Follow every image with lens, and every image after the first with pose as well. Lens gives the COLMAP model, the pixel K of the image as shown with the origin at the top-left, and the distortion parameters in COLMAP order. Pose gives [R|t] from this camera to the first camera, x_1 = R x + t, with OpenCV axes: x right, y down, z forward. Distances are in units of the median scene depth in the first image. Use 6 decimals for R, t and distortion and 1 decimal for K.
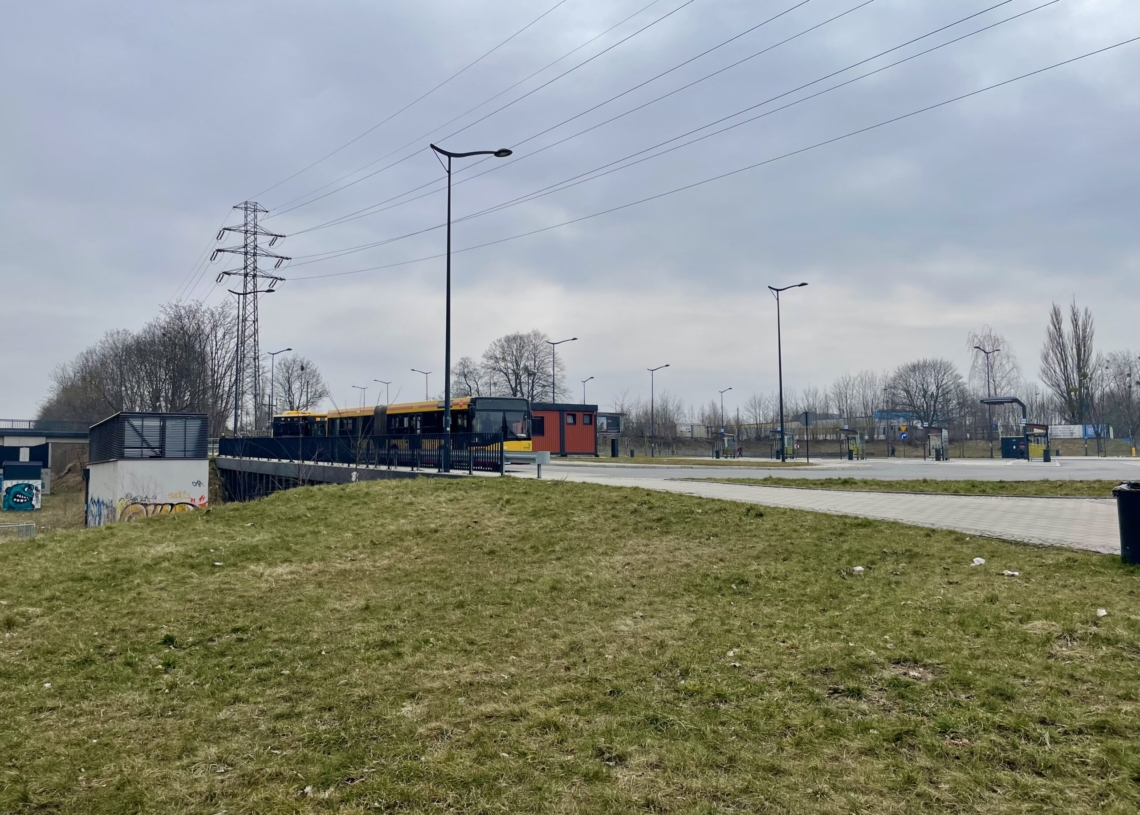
lens RADIAL K [[909.7, 0, 570.3], [0, 909.7, 392.9], [0, 0, 1]] dist [0.101656, -0.141484]
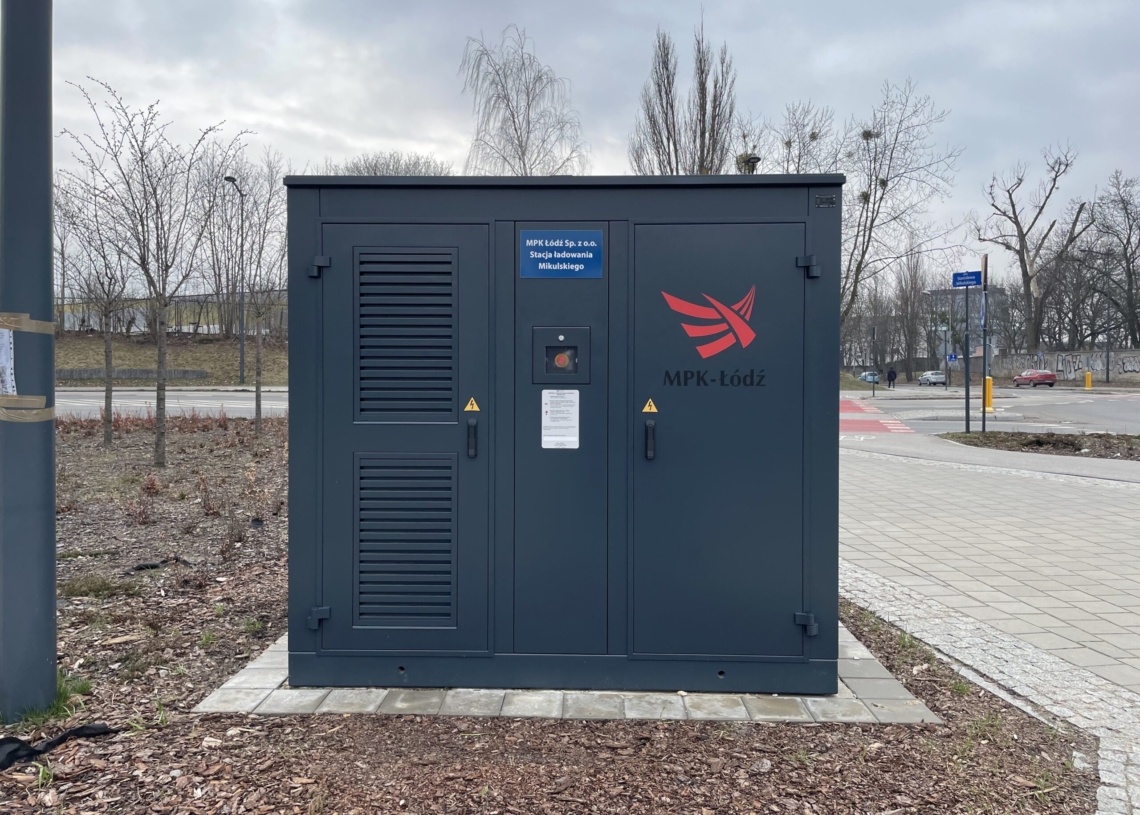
lens RADIAL K [[909.7, 0, 570.3], [0, 909.7, 392.9], [0, 0, 1]] dist [0.101656, -0.141484]
pose [[0.901591, -0.003490, 0.432576, 0.296050], [-0.040759, 0.994834, 0.092978, 0.034281], [-0.430666, -0.101459, 0.896790, 0.612311]]
